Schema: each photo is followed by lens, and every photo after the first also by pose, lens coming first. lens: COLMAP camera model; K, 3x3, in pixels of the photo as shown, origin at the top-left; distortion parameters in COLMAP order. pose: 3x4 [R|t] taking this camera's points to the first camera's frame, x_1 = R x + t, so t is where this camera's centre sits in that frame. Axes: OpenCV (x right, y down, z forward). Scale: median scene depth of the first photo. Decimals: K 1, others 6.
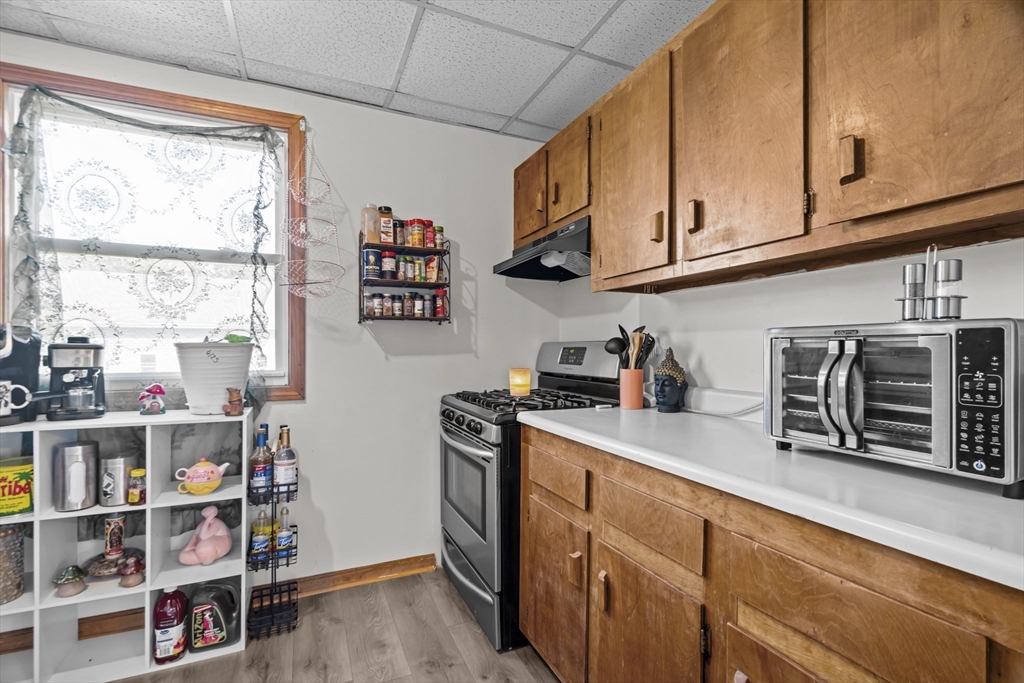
lens RADIAL K [[470.0, 0, 517.0], [0, 470.0, 345.4], [0, 0, 1]] dist [-0.003567, 0.001345]
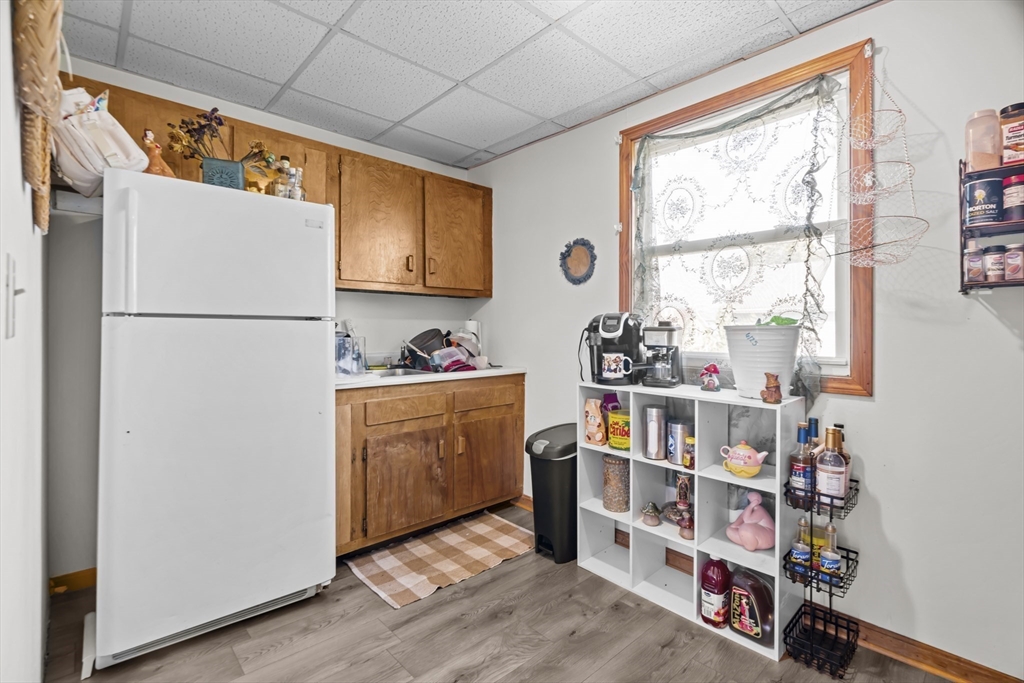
lens RADIAL K [[470.0, 0, 516.2], [0, 470.0, 325.5], [0, 0, 1]] dist [-0.003567, 0.001345]
pose [[0.311745, -0.007917, -0.950133, 0.122829], [0.000579, 0.999967, -0.008142, 0.002434], [0.950166, 0.001989, 0.311739, 0.215195]]
